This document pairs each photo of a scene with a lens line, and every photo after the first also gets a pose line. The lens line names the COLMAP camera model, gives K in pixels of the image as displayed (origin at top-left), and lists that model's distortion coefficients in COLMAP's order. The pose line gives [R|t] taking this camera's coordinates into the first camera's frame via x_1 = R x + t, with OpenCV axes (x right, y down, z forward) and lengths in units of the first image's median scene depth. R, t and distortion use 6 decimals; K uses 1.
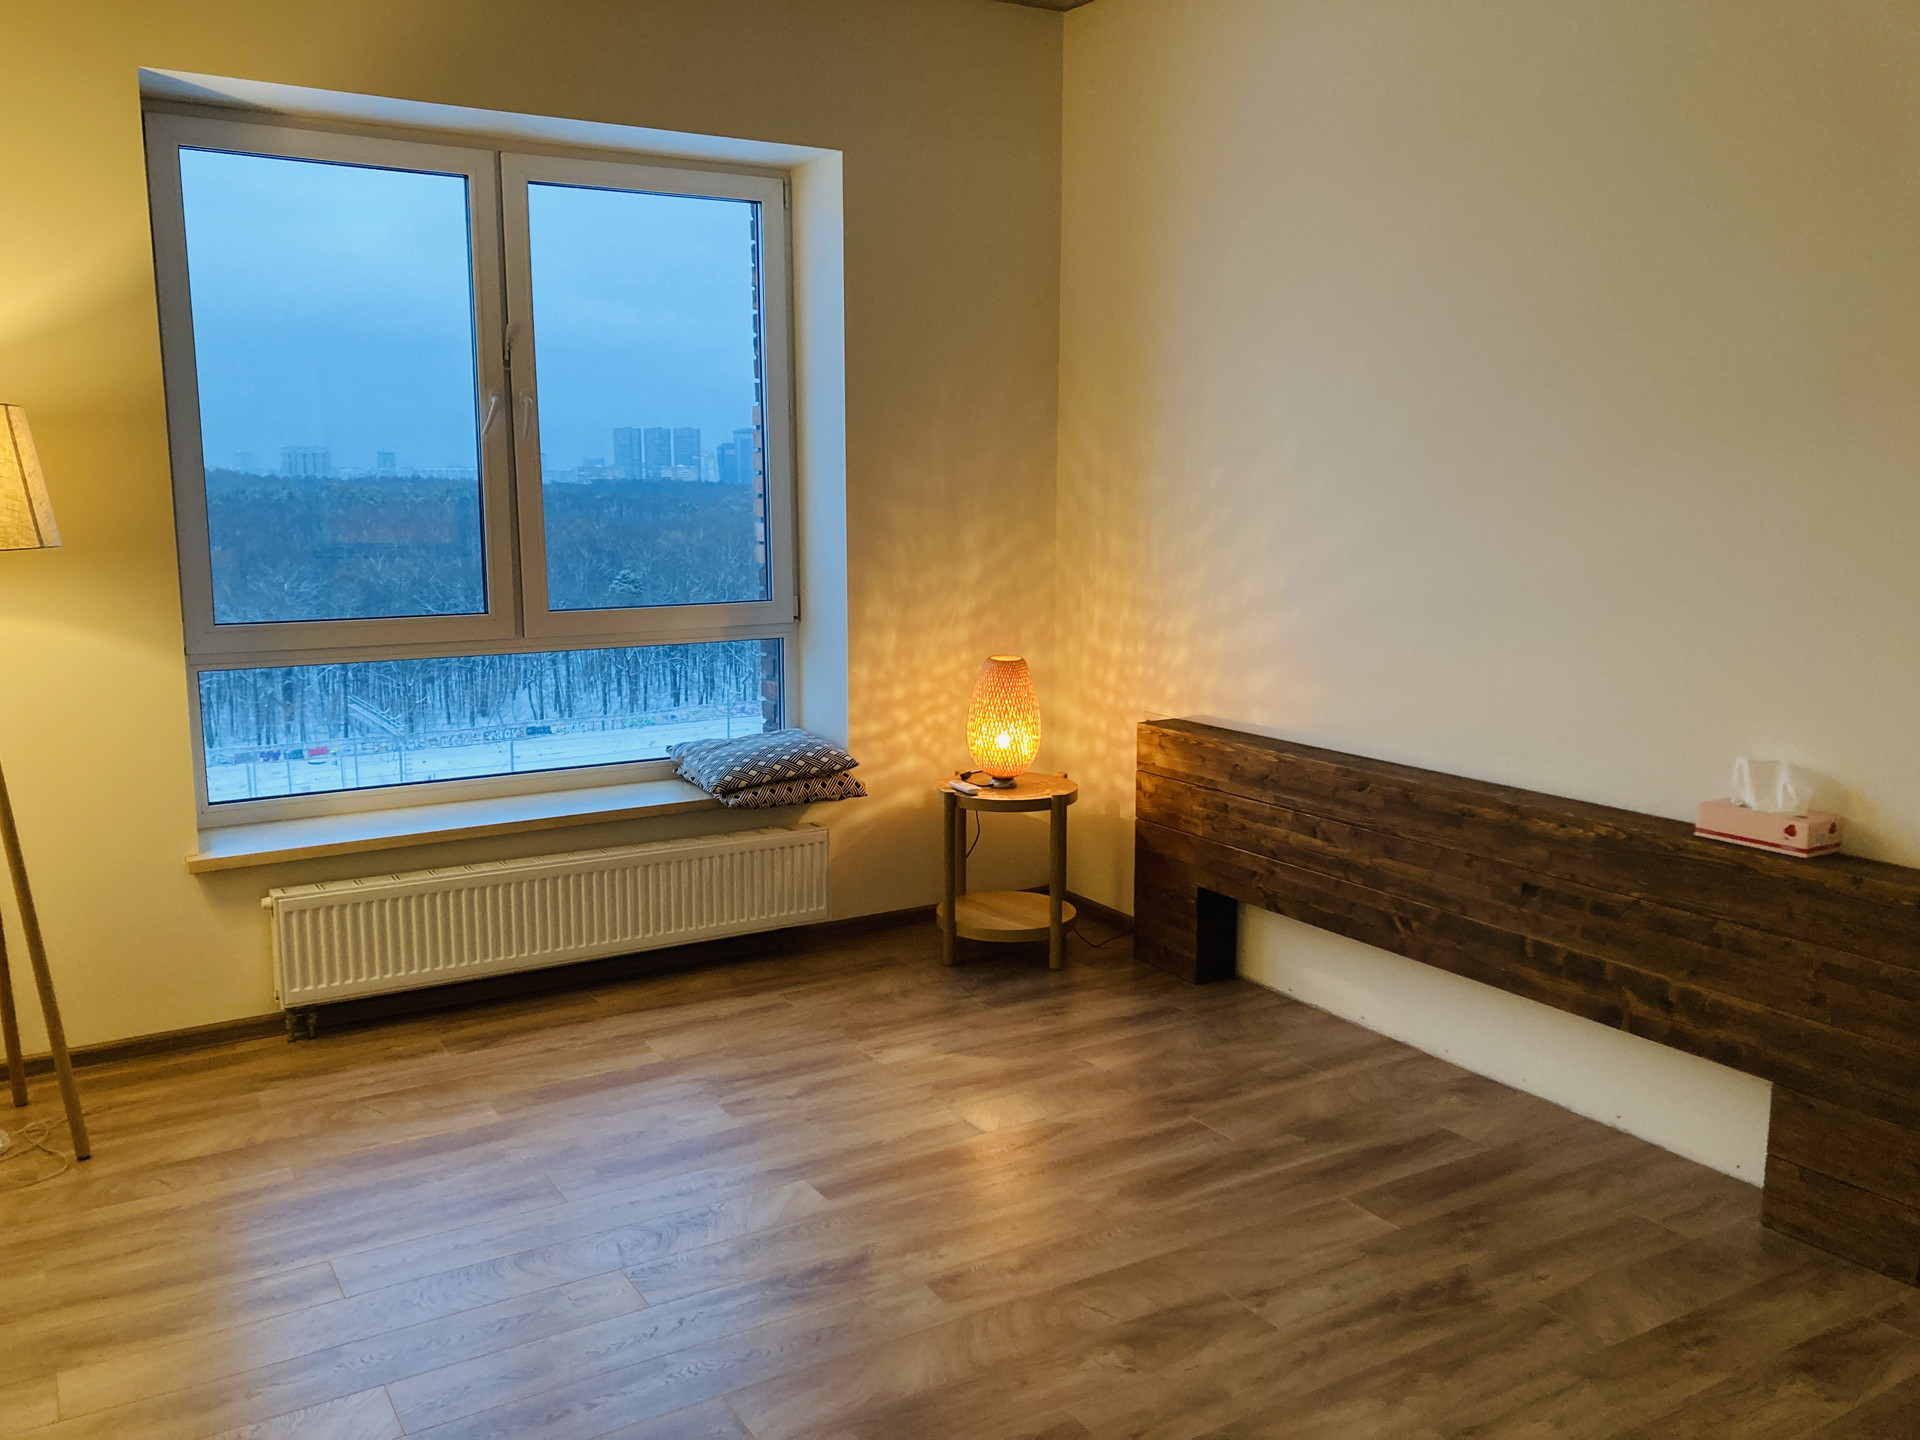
lens RADIAL K [[1571.4, 0, 945.6], [0, 1571.4, 702.5], [0, 0, 1]] dist [0.061018, -0.069506]
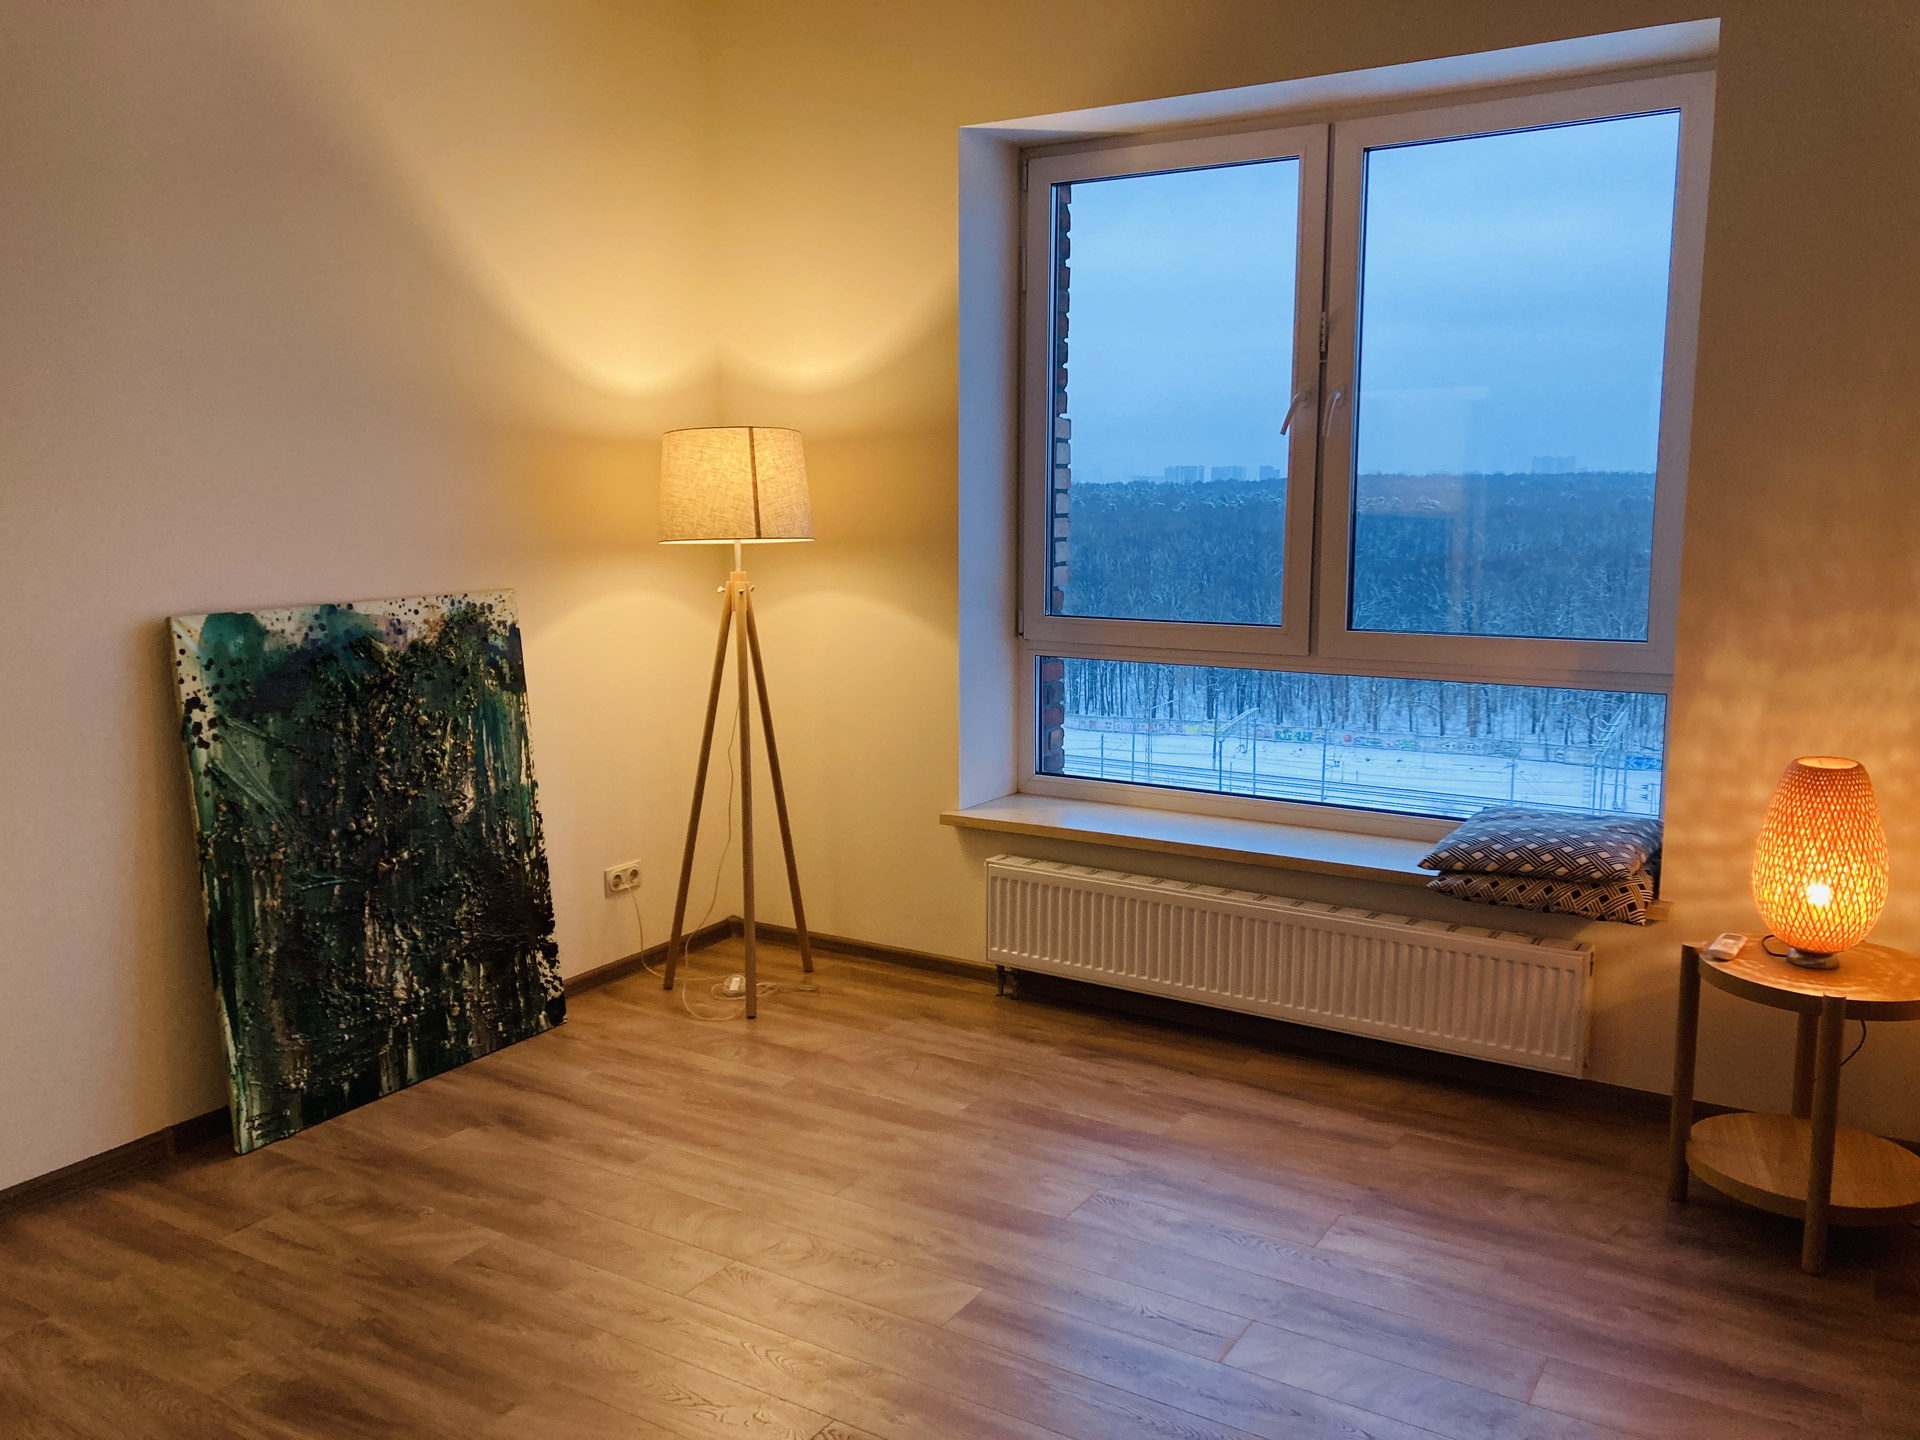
lens RADIAL K [[1571.4, 0, 956.0], [0, 1571.4, 708.5], [0, 0, 1]] dist [0.061018, -0.069506]
pose [[0.438492, 0.125524, -0.889926, 0.503493], [-0.124909, 0.989100, 0.077966, -0.062495], [0.890013, 0.076972, 0.449391, 0.452328]]
